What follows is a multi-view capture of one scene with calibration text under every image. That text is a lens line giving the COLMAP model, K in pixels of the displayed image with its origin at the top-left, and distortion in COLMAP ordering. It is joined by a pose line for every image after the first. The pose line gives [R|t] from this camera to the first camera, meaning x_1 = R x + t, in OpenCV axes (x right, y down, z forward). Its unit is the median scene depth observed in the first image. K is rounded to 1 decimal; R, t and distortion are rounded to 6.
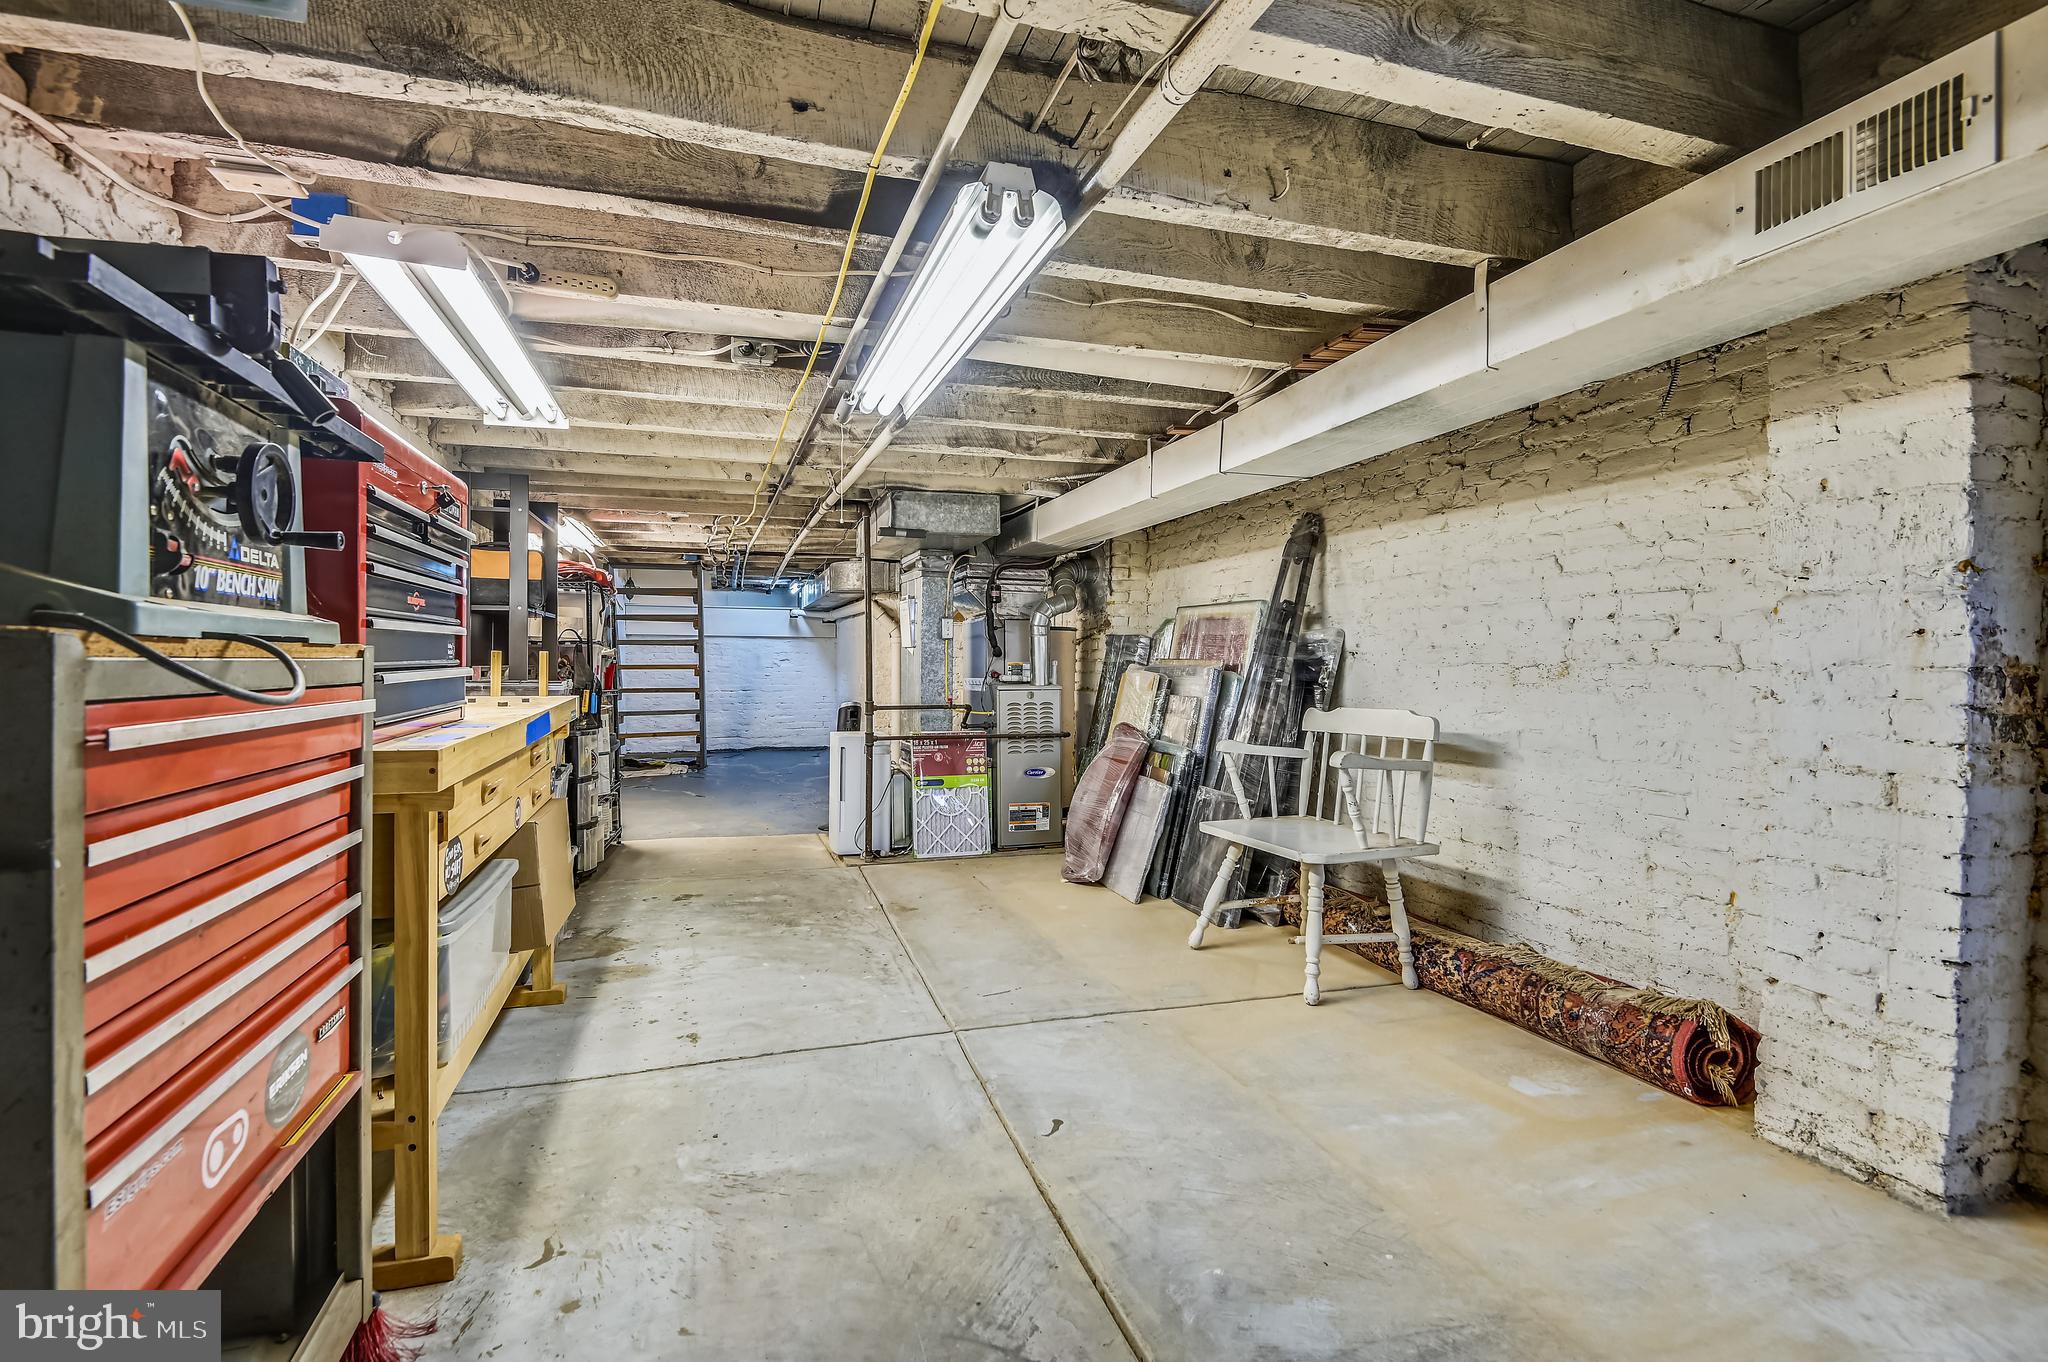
lens RADIAL K [[960.7, 0, 1023.8], [0, 960.7, 667.8], [0, 0, 1]] dist [-0.000168, -0.000080]
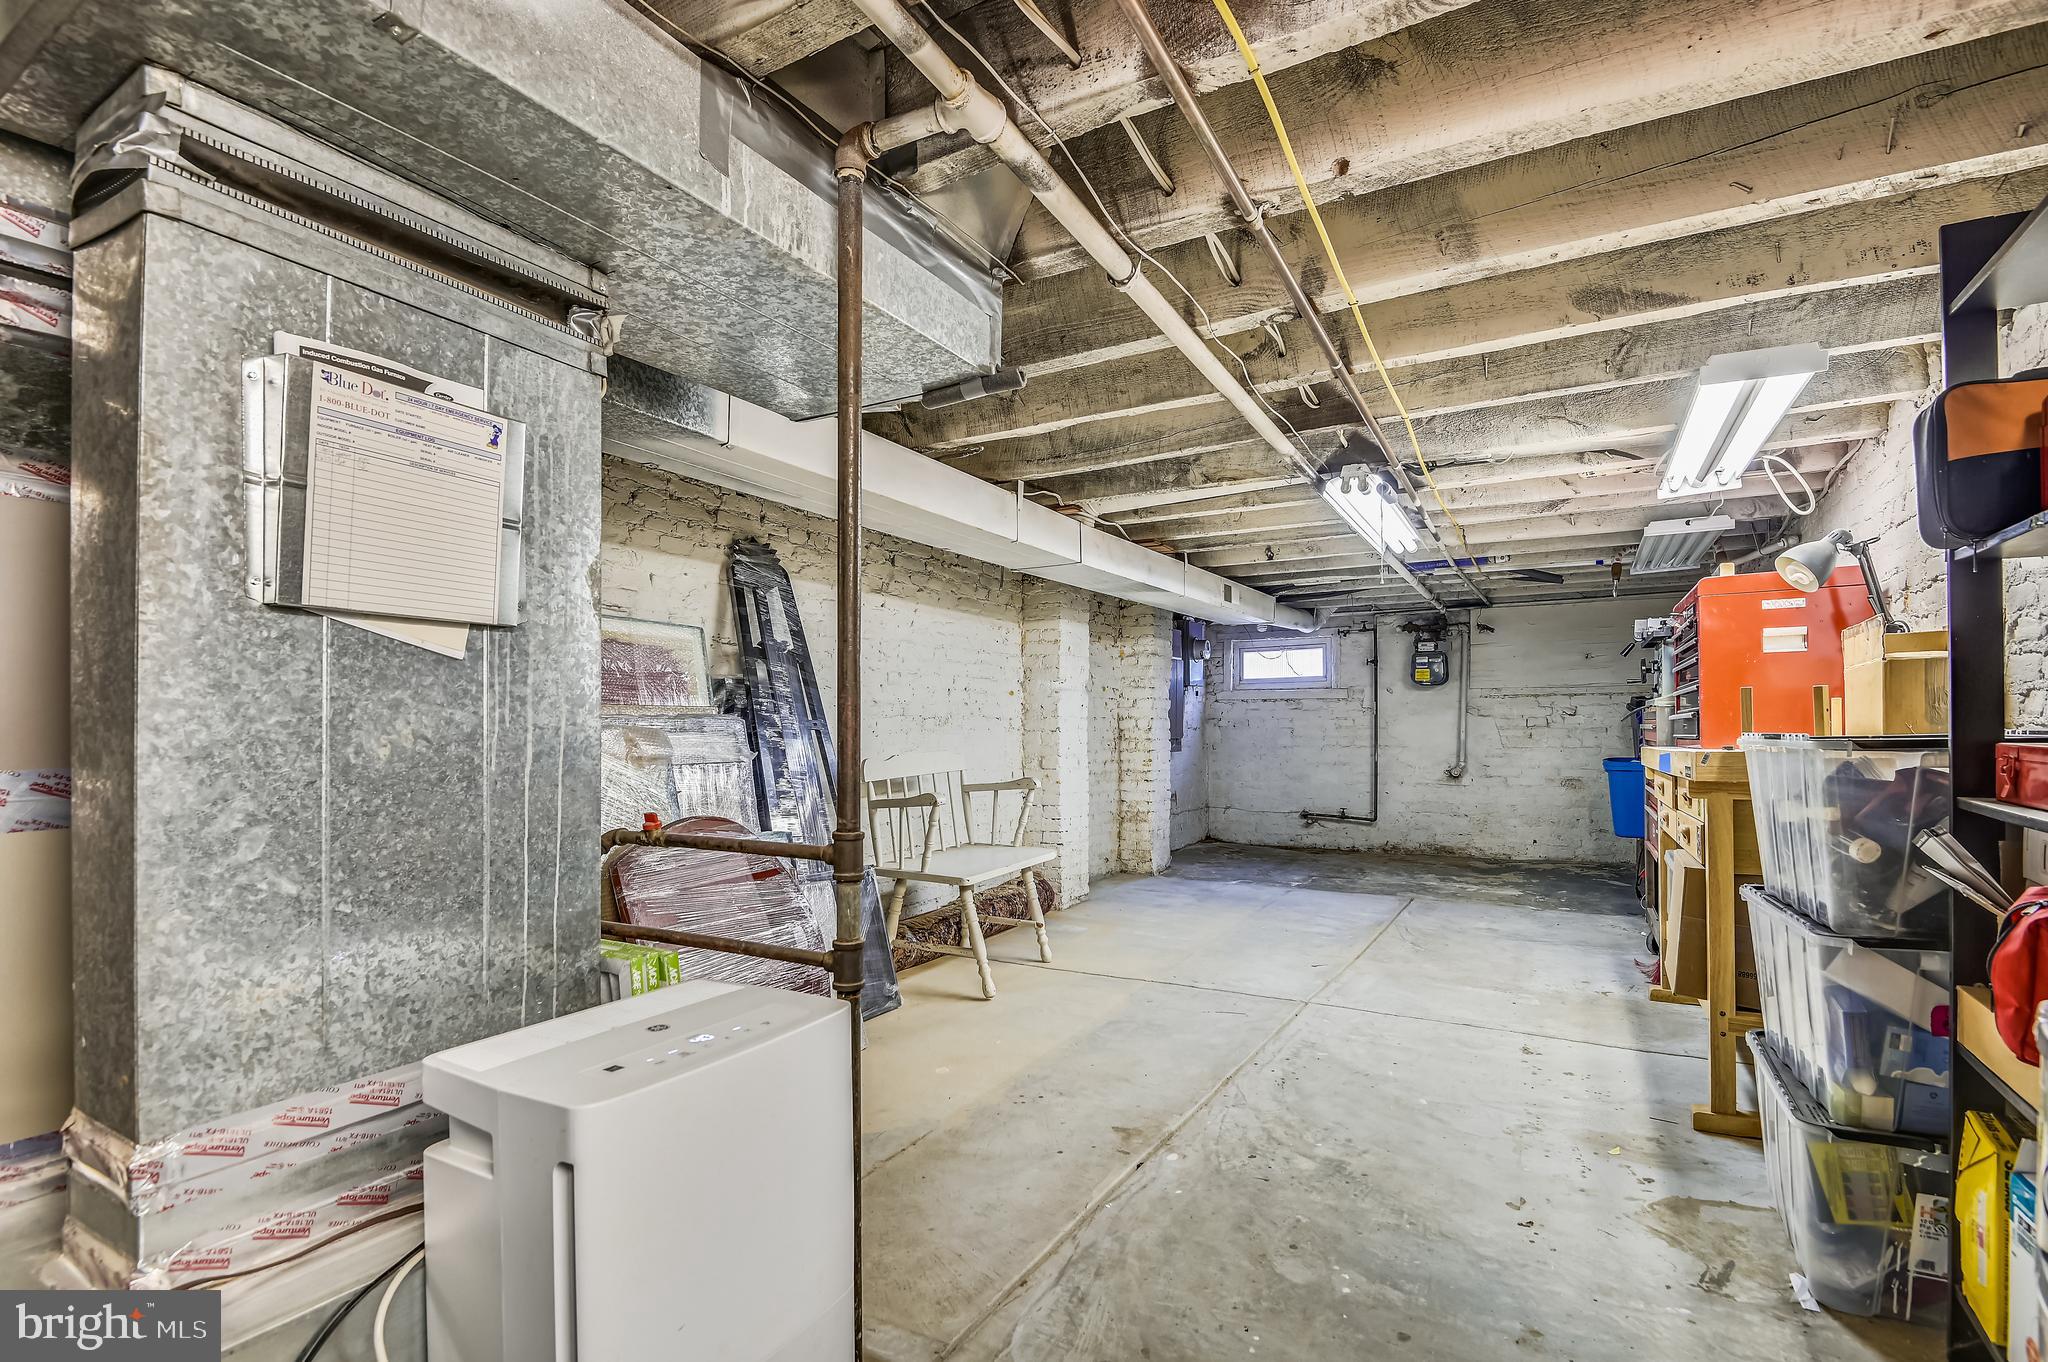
lens RADIAL K [[954.1, 0, 1020.7], [0, 954.1, 709.0], [0, 0, 1]] dist [0.000370, -0.000215]
pose [[-0.674341, 0.009272, 0.738362, -0.662560], [0.006258, 0.999957, -0.006841, -0.003551], [-0.738394, 0.000007, -0.674370, 1.877262]]
